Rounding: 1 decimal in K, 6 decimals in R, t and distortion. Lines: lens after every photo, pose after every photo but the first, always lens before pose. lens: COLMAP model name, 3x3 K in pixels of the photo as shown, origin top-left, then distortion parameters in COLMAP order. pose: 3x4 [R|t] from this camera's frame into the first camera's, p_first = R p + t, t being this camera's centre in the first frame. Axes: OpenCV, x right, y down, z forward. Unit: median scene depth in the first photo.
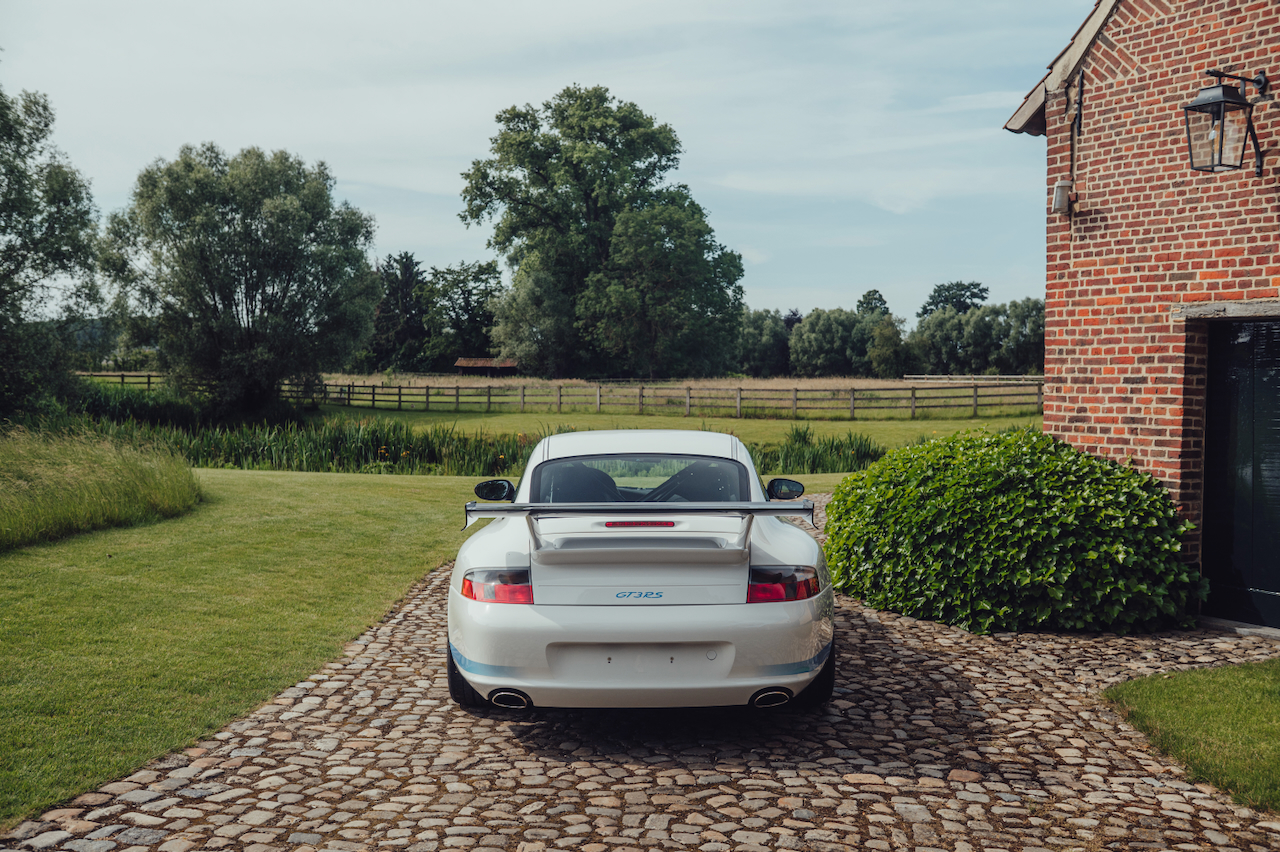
lens RADIAL K [[1338.3, 0, 640.0], [0, 1338.3, 426.0], [0, 0, 1]] dist [0.006578, -0.000400]
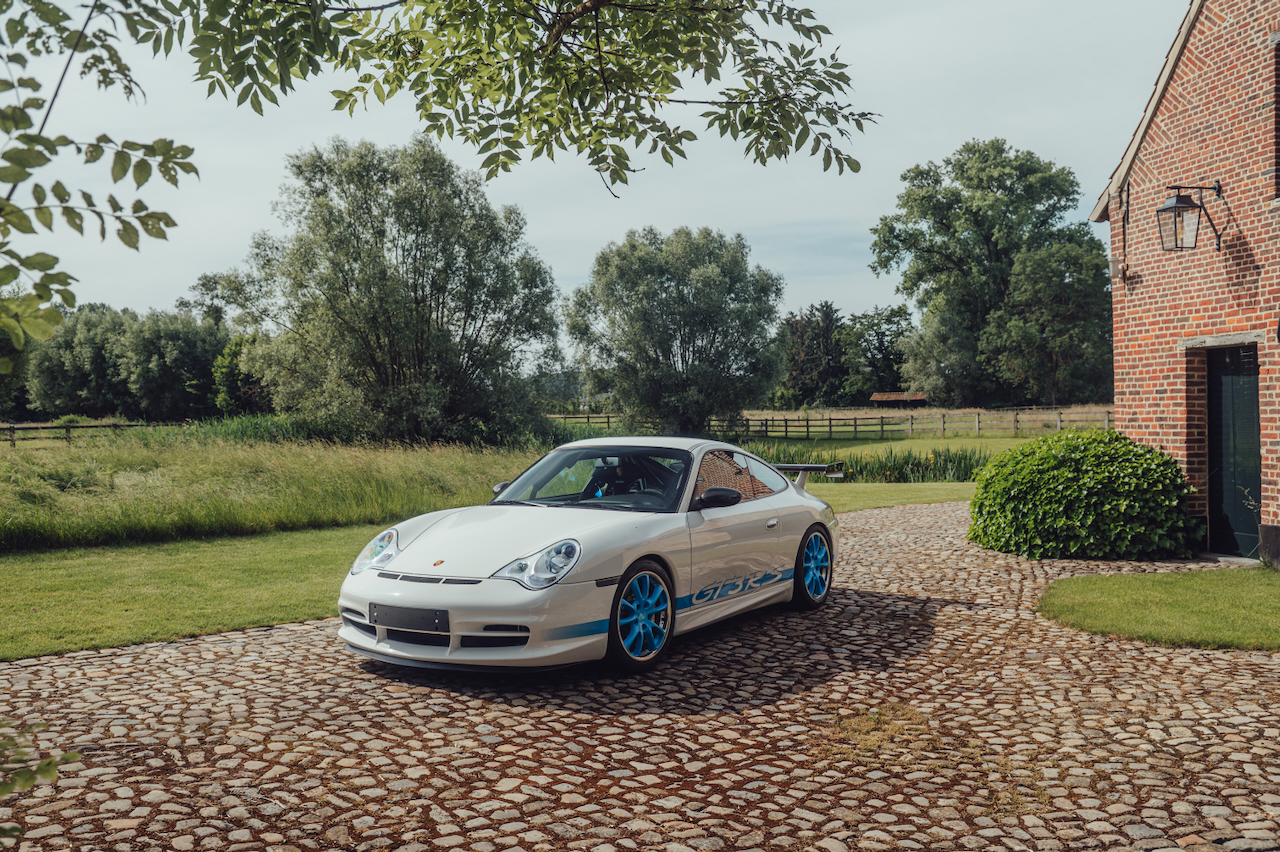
lens RADIAL K [[1243.2, 0, 640.0], [0, 1243.2, 426.0], [0, 0, 1]] dist [0.005182, 0.001307]
pose [[0.942103, -0.027437, -0.334200, 0.062592], [0.018880, 0.999406, -0.028825, 0.006918], [0.334793, 0.020846, 0.942061, -0.101234]]
